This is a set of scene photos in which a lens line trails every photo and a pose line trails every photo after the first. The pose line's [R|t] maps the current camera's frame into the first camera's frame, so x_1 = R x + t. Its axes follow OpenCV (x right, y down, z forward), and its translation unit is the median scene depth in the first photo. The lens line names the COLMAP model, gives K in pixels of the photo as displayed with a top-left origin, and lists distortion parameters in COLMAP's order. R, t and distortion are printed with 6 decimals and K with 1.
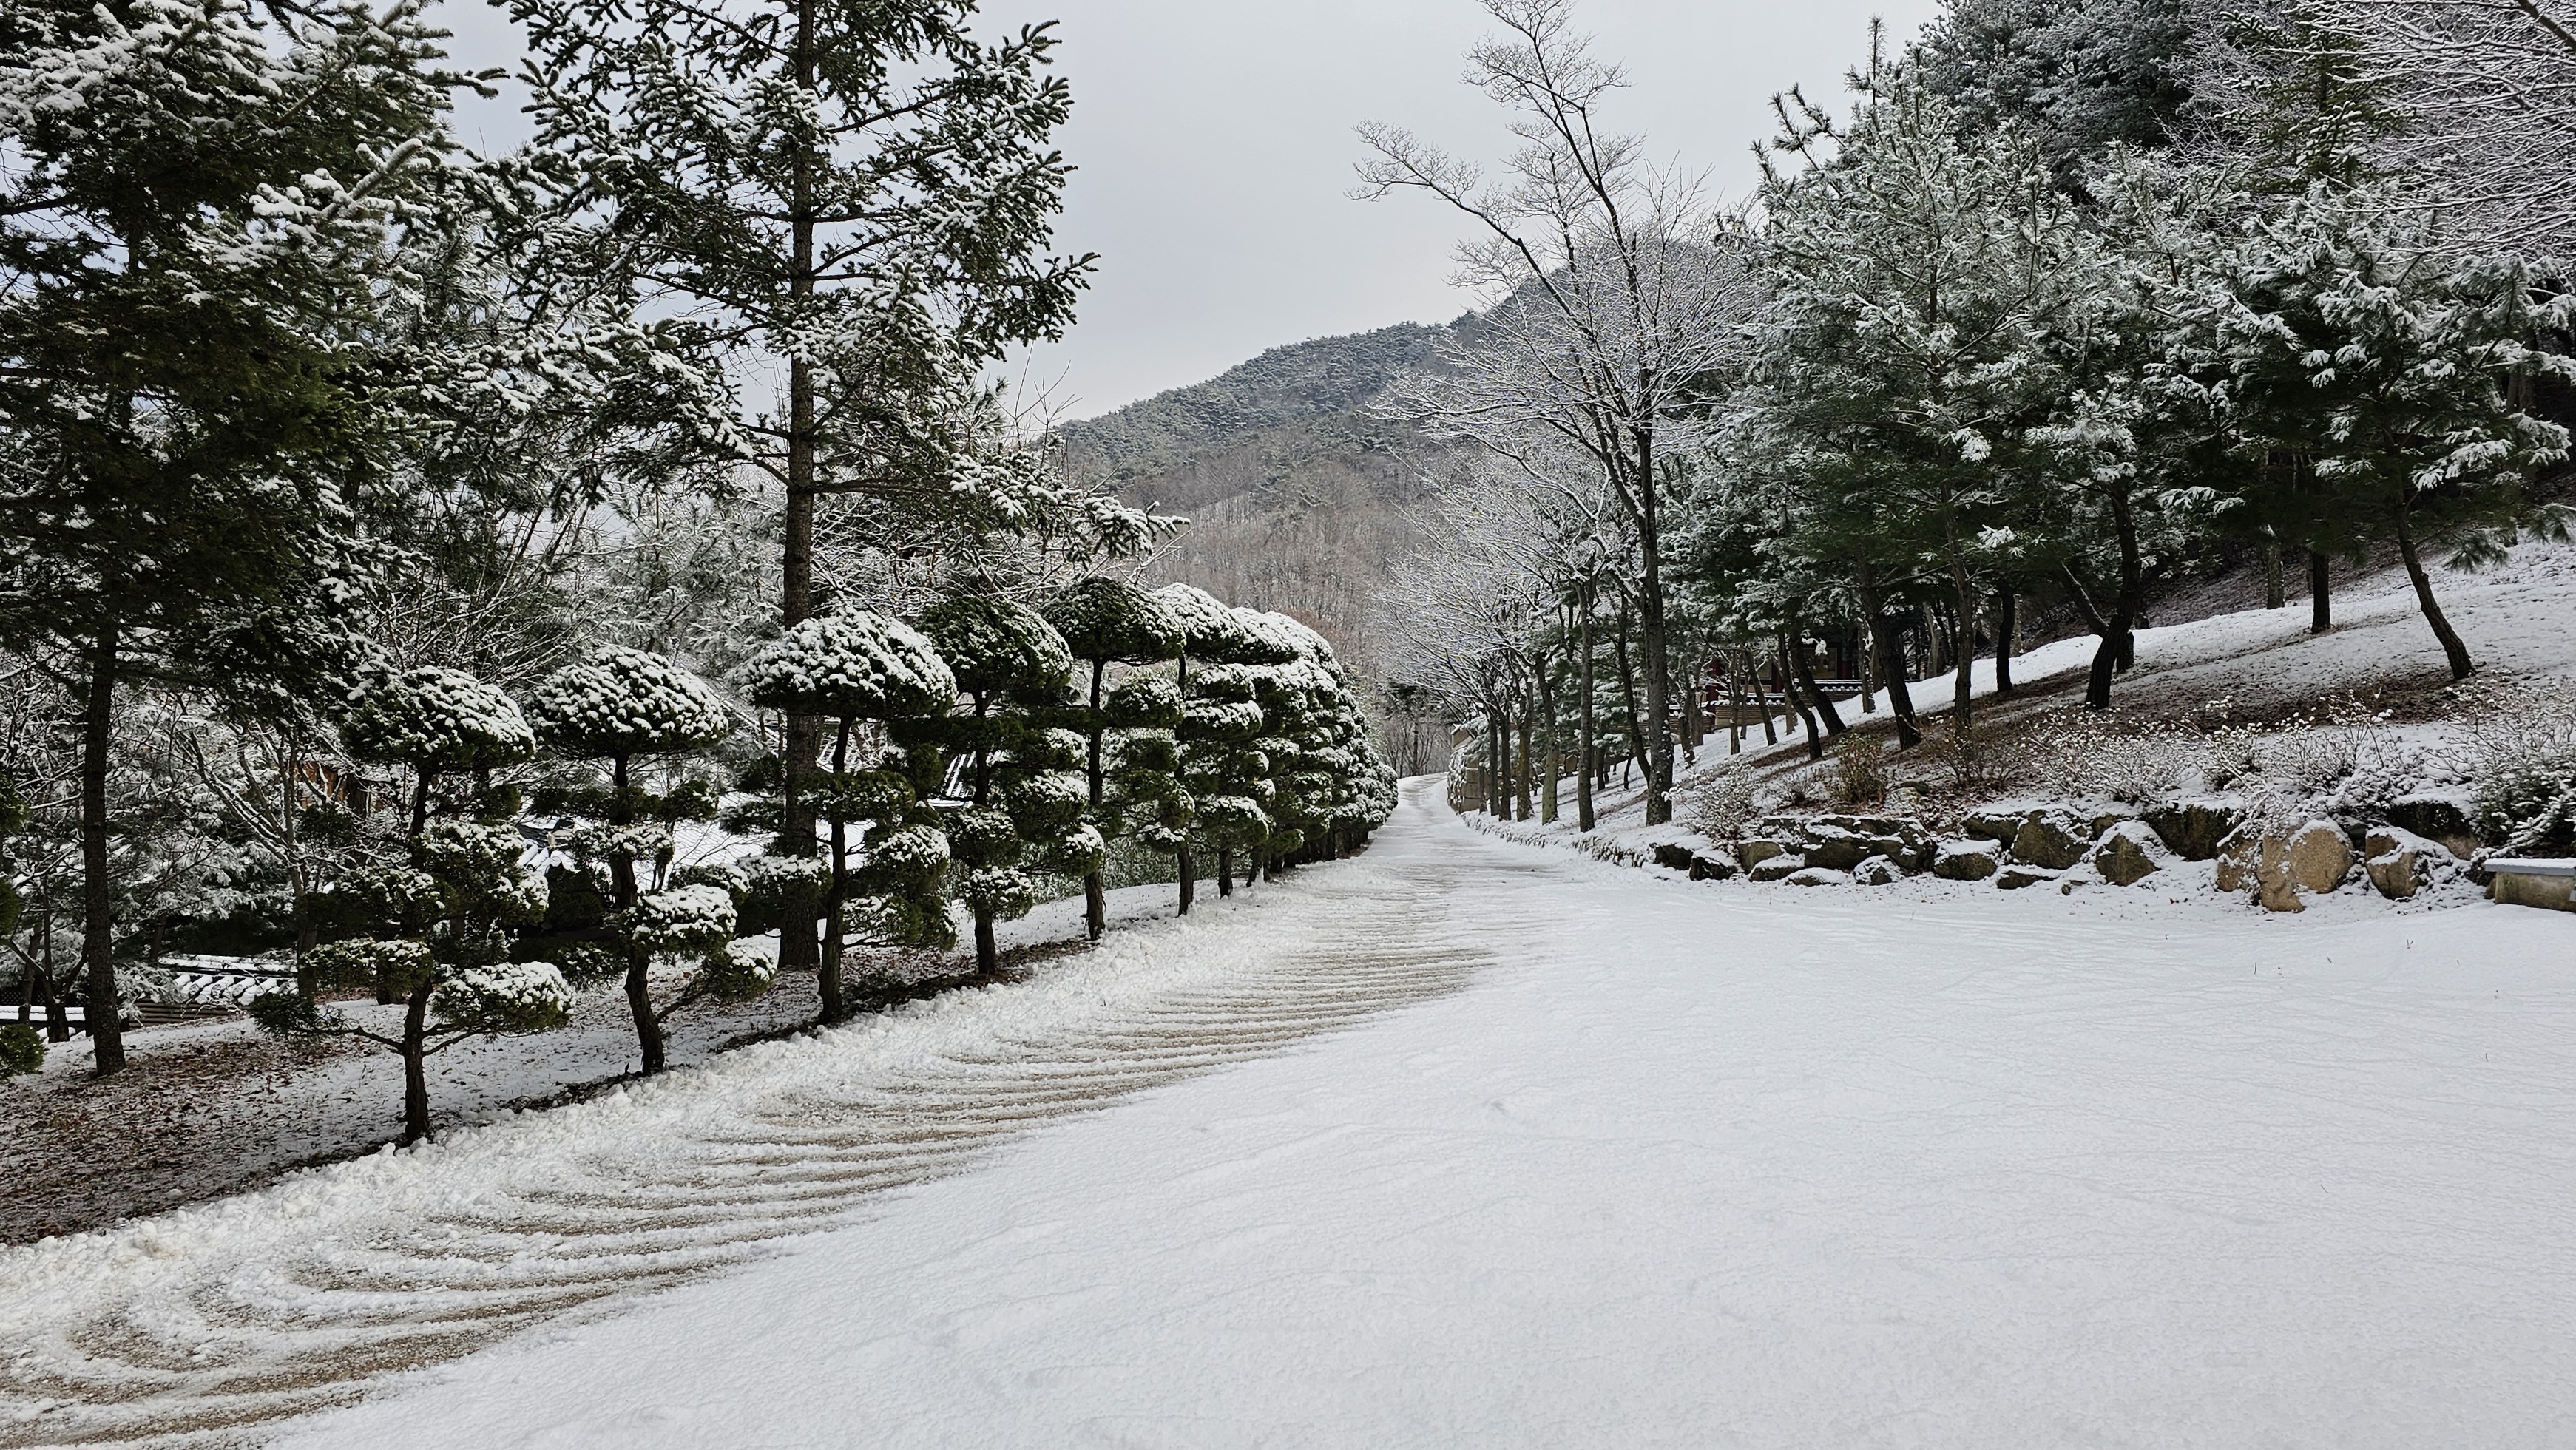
lens RADIAL K [[1871.5, 0, 1288.0], [0, 1871.5, 725.0], [0, 0, 1]] dist [0.001535, 0.000148]
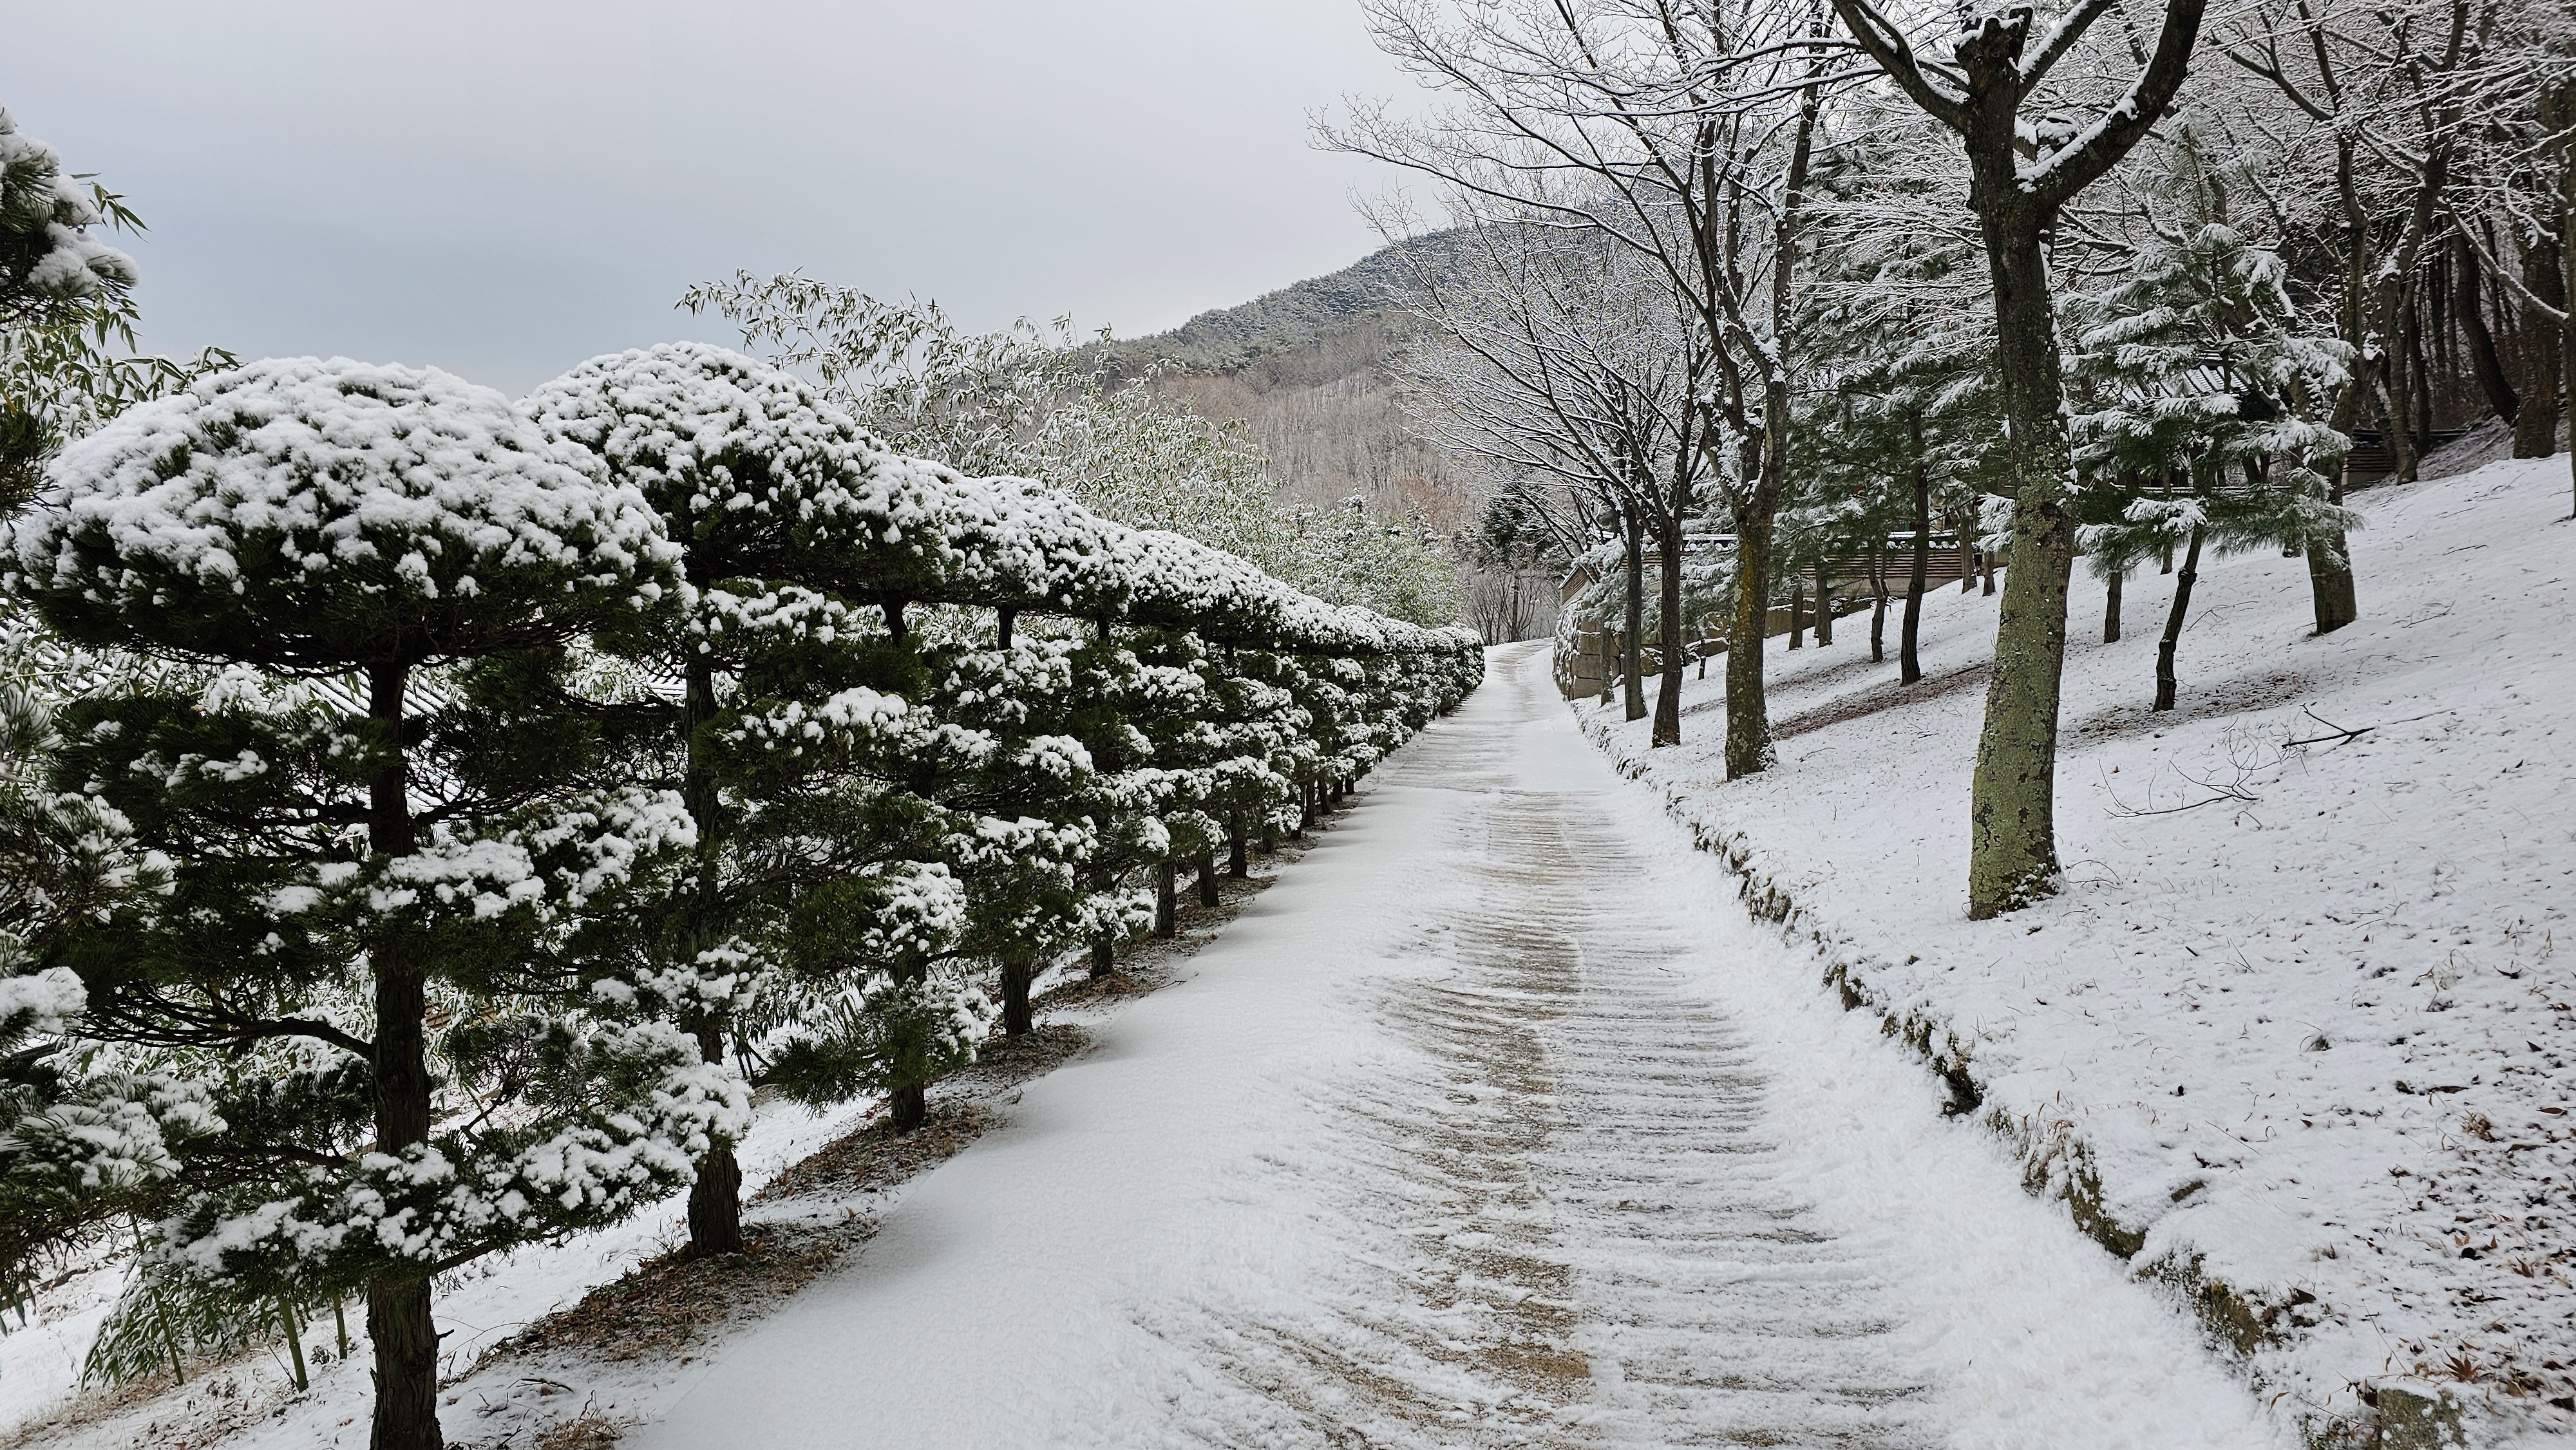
lens RADIAL K [[1618.3, 0, 1288.0], [0, 1618.3, 725.0], [0, 0, 1]] dist [0.002875, 0.000405]
pose [[0.996616, 0.002255, -0.082172, 0.032373], [0.004393, 0.996735, 0.080622, 0.006978], [0.082085, -0.080710, 0.993352, 0.335659]]
